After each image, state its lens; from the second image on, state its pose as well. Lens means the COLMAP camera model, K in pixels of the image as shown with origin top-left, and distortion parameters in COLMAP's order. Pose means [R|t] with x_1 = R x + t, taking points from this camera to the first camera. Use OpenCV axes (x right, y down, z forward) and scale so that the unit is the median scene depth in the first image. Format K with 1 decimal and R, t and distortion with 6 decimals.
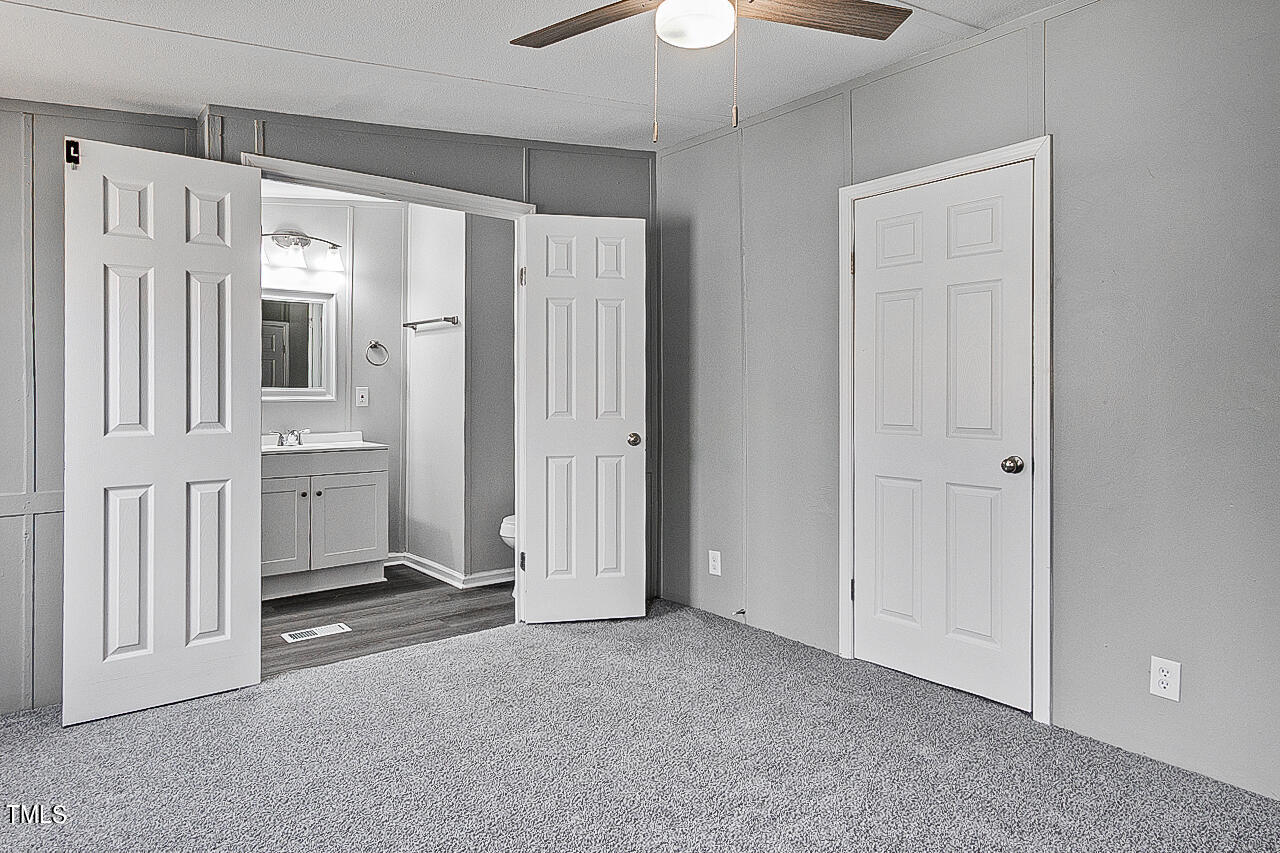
lens RADIAL K [[764.6, 0, 614.8], [0, 764.6, 396.2], [0, 0, 1]] dist [0.007939, 0.001811]
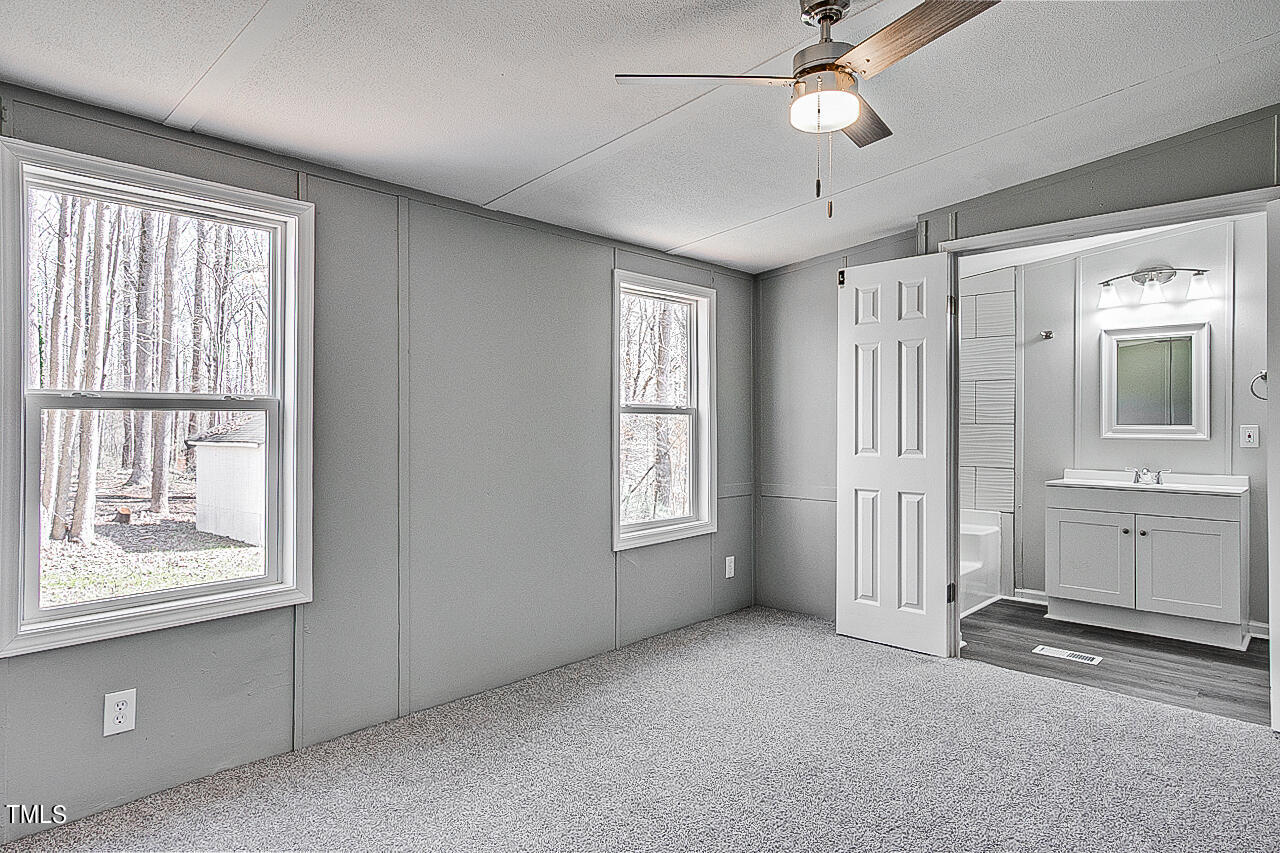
lens RADIAL K [[749.2, 0, 635.8], [0, 749.2, 426.7], [0, 0, 1]] dist [0.004008, 0.001151]
pose [[0.121095, -0.001127, -0.992640, 0.487007], [-0.015158, 0.999881, -0.002984, 0.003684], [0.992525, 0.015408, 0.121063, 0.234419]]
